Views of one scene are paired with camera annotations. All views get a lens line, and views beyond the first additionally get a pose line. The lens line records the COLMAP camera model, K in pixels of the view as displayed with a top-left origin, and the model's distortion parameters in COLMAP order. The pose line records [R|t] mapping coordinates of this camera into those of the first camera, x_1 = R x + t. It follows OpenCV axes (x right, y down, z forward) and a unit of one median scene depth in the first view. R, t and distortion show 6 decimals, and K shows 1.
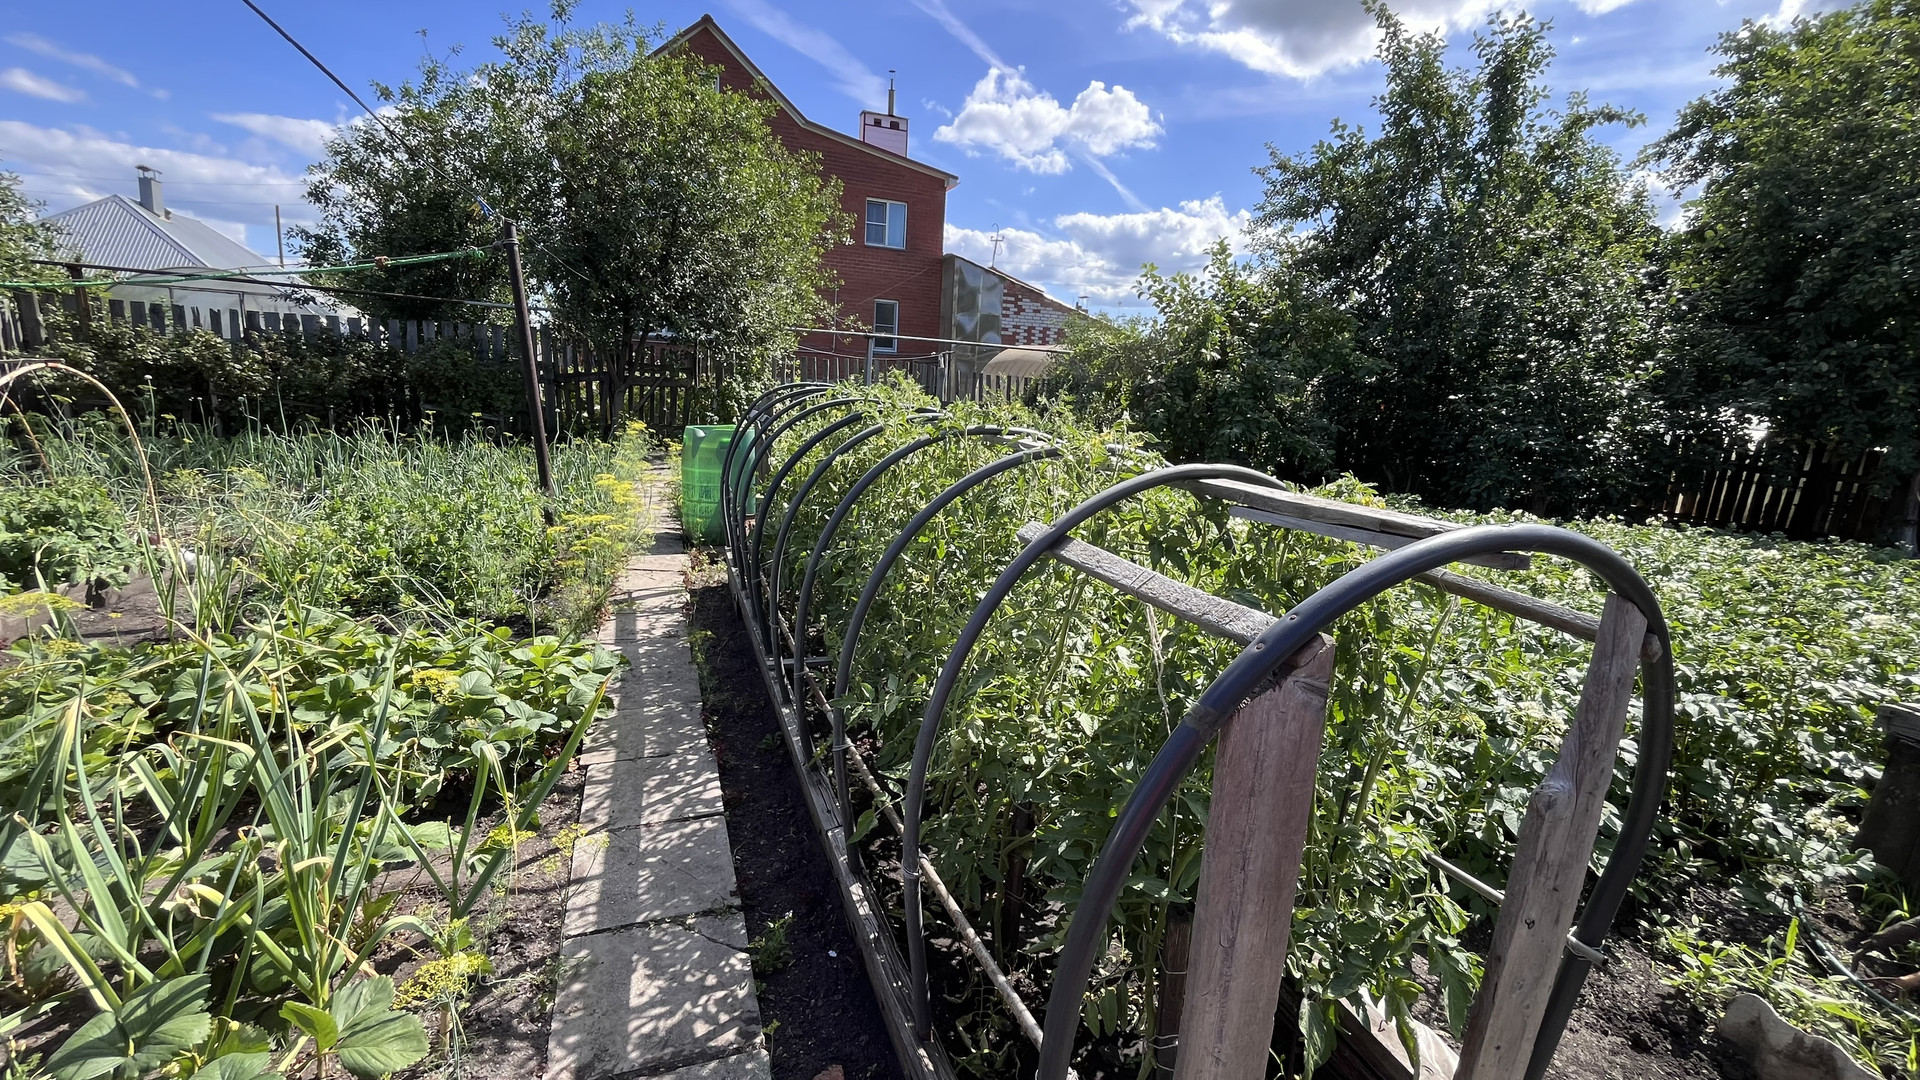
lens RADIAL K [[790.5, 0, 968.4], [0, 790.5, 541.1], [0, 0, 1]] dist [0.002174, -0.000942]
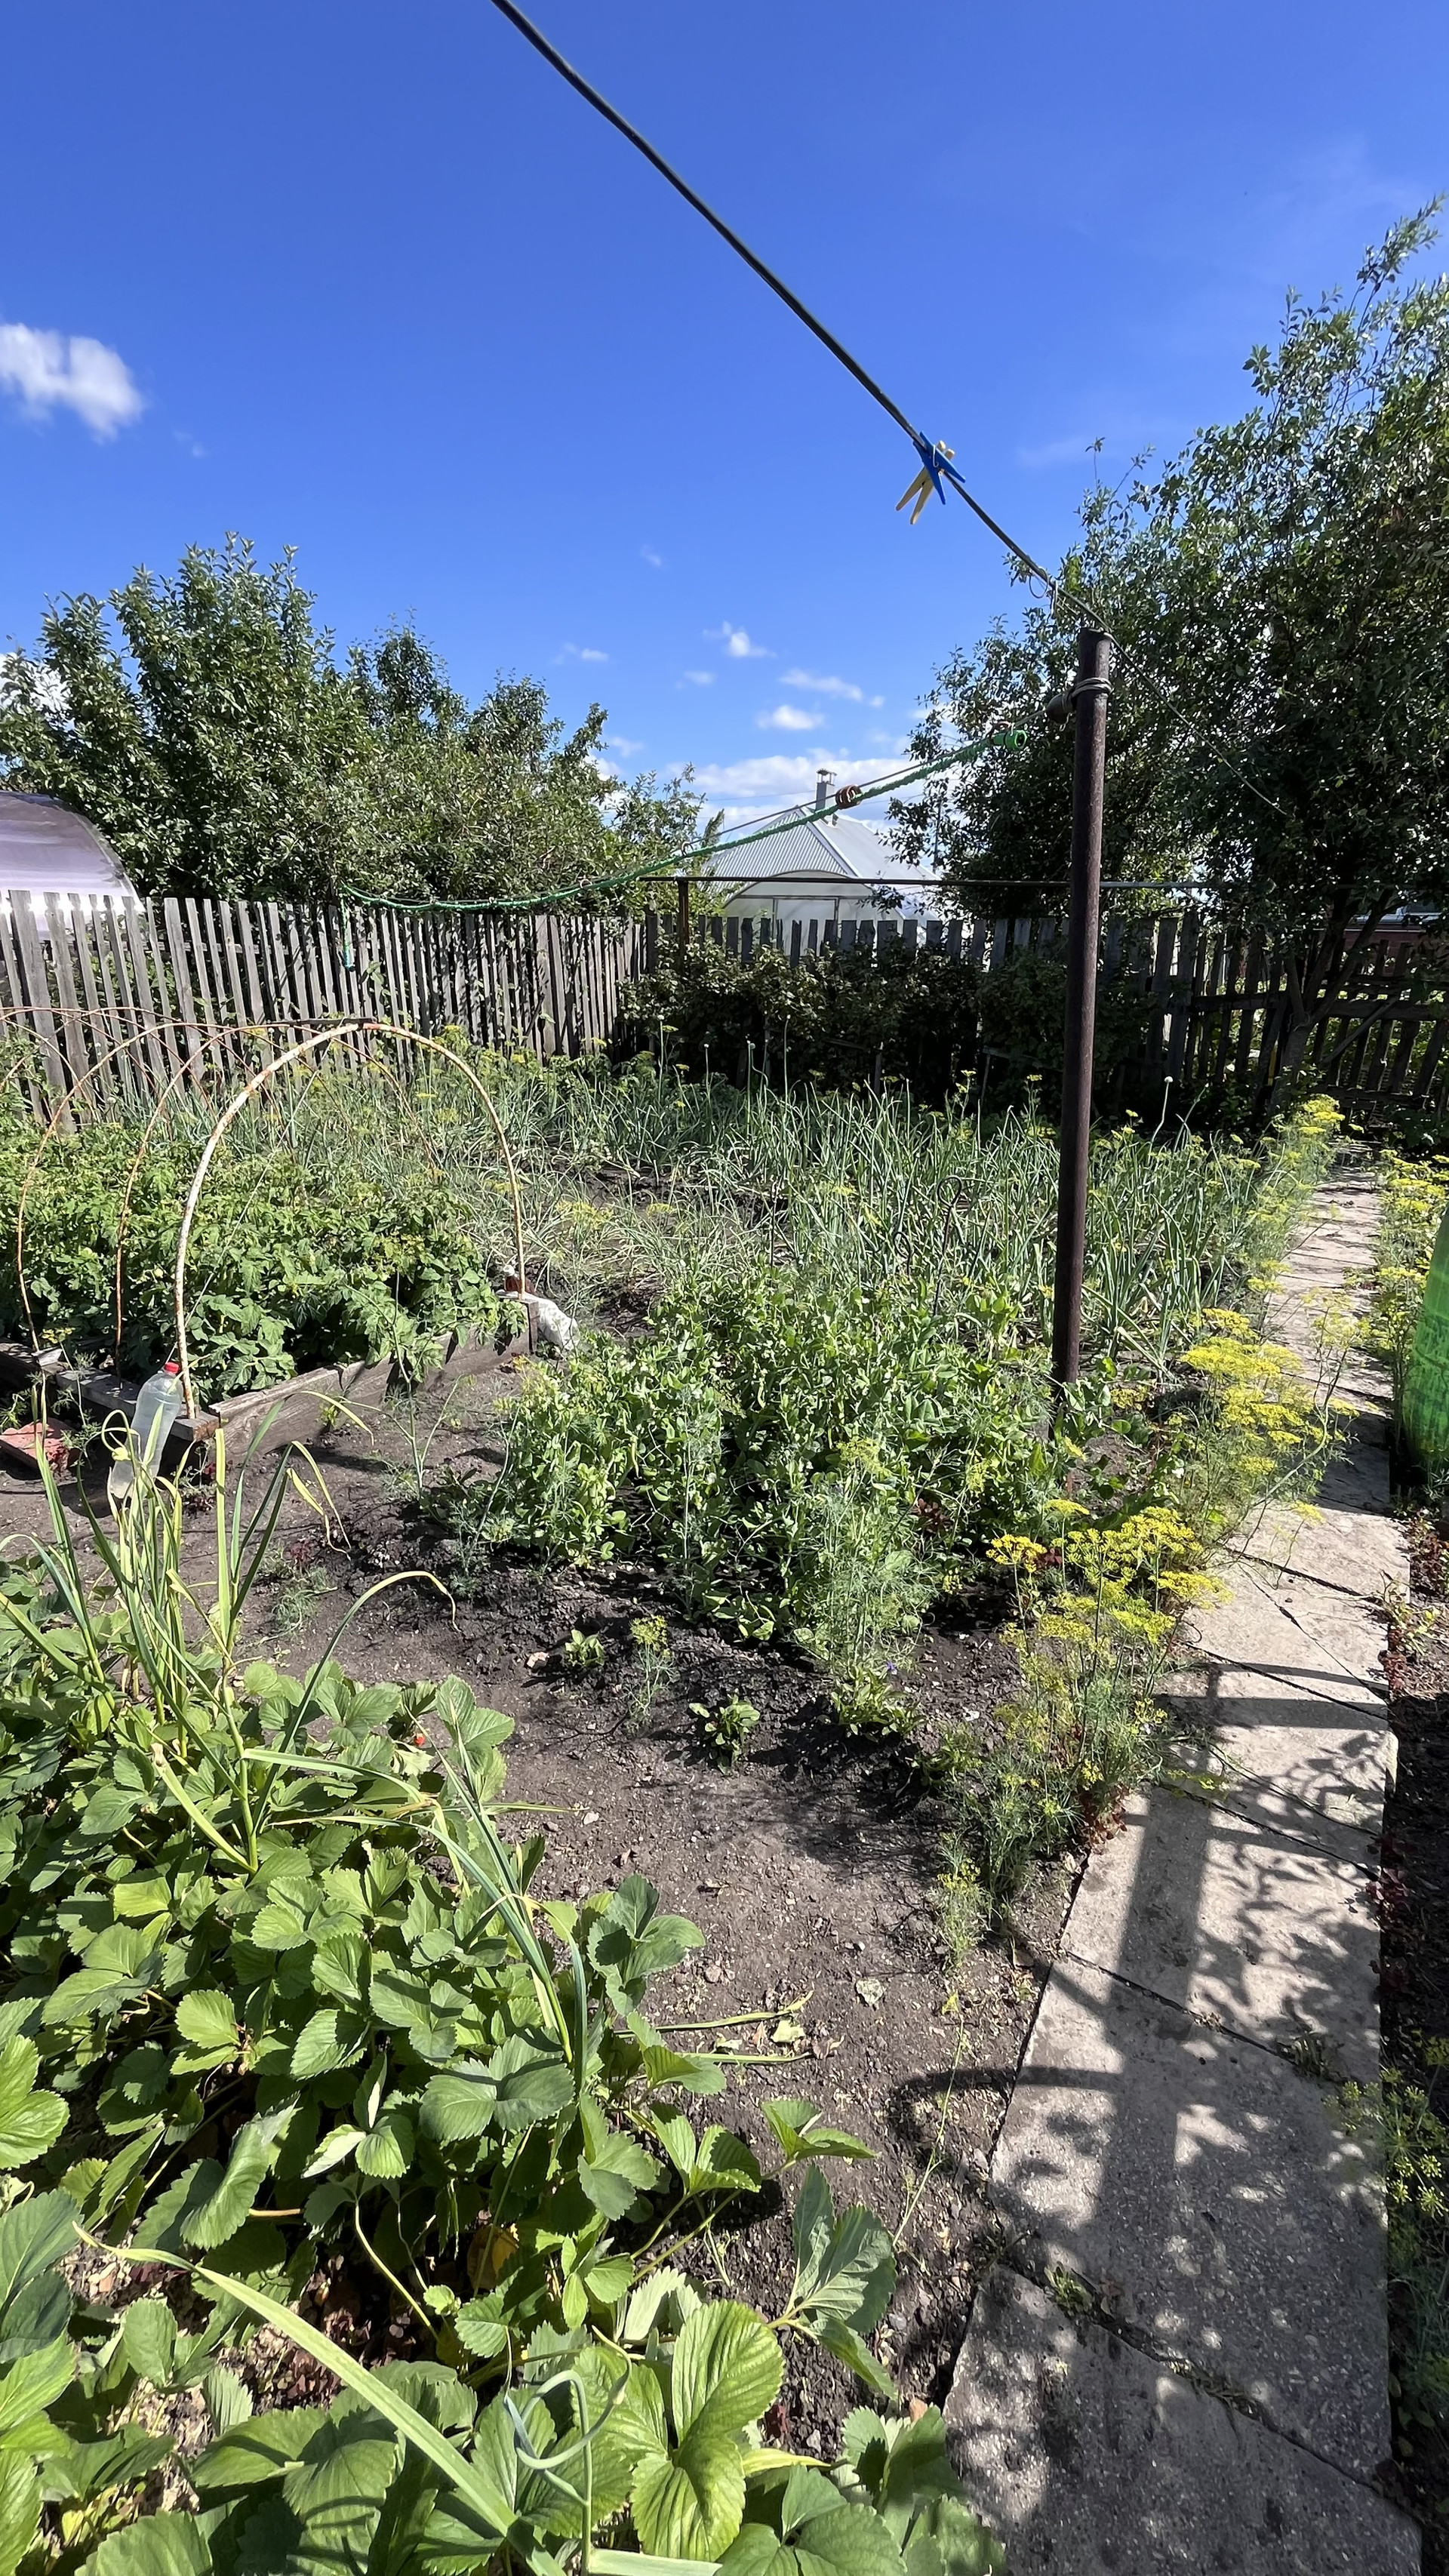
lens RADIAL K [[1060.5, 0, 723.4], [0, 1060.5, 1292.0], [0, 0, 1]] dist [0.002174, -0.000942]
pose [[0.628496, 0.196561, -0.752567, -0.118768], [-0.139830, 0.980332, 0.139273, -0.064367], [0.765141, 0.017699, 0.643619, 0.257757]]
